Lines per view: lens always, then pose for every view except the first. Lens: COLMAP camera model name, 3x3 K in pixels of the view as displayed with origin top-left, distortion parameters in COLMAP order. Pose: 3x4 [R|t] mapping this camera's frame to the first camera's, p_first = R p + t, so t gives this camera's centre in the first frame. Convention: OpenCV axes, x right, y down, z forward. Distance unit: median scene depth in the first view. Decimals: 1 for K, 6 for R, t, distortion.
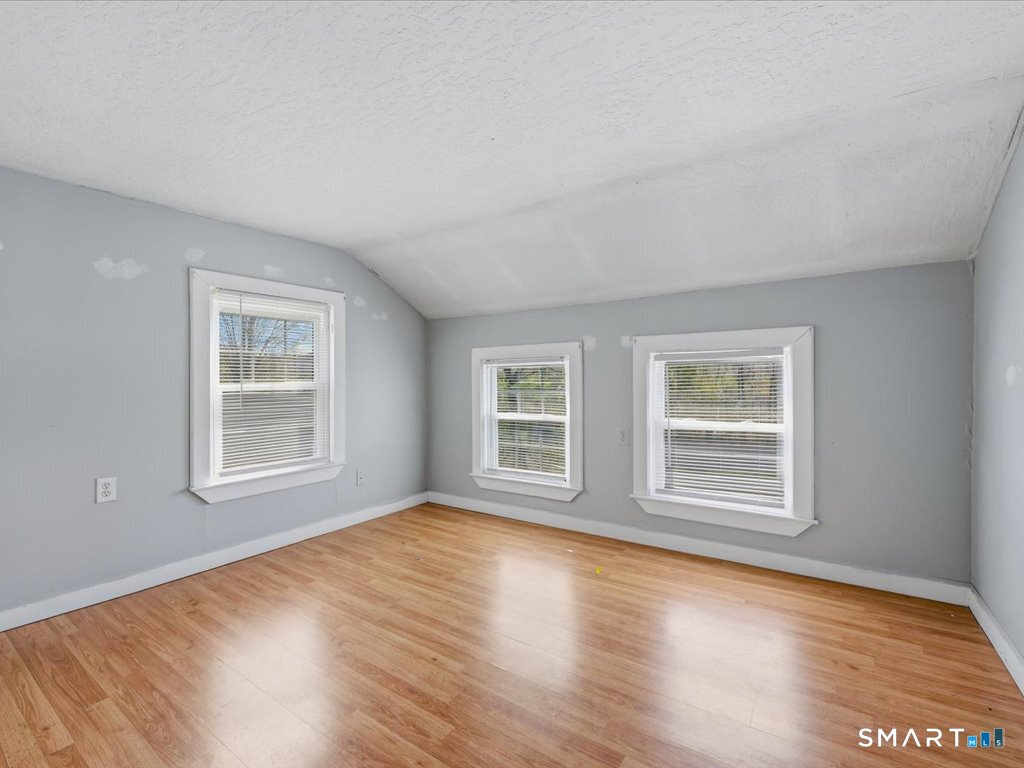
lens RADIAL K [[463.7, 0, 507.6], [0, 463.7, 382.5], [0, 0, 1]] dist [0.000495, 0.000126]
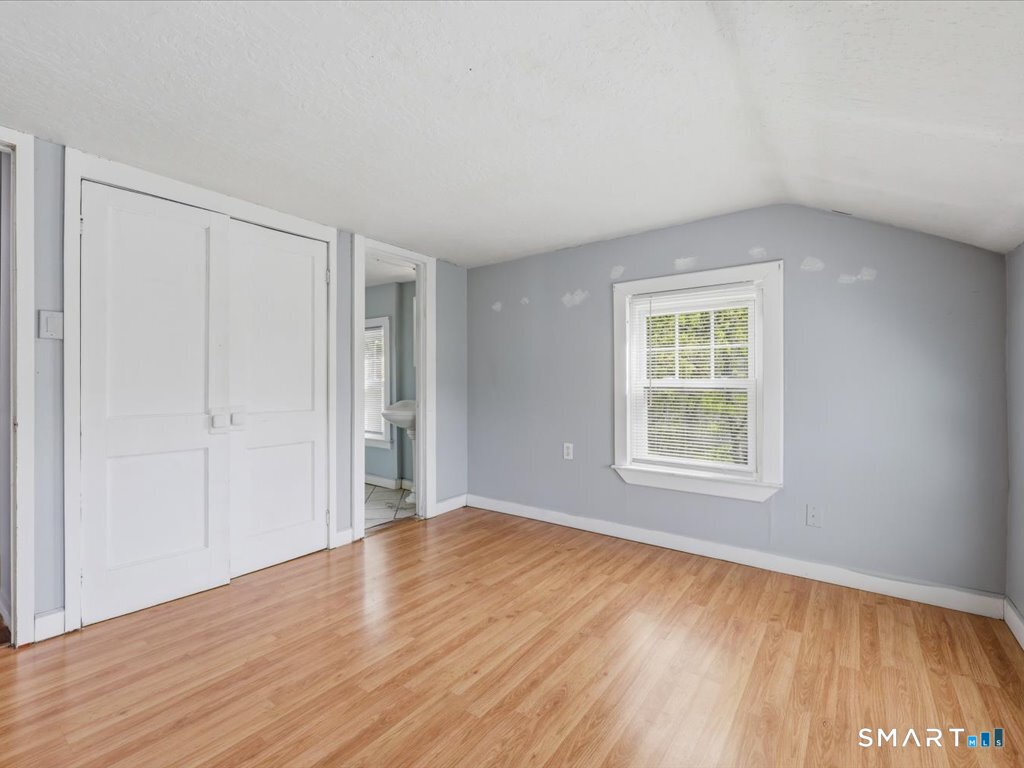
lens RADIAL K [[463.7, 0, 507.6], [0, 463.7, 382.5], [0, 0, 1]] dist [0.000495, 0.000126]
pose [[-0.030082, 0.012806, -0.999465, 0.482474], [-0.003992, 0.999908, 0.012932, -0.003737], [0.999539, 0.004378, -0.030029, 0.676727]]
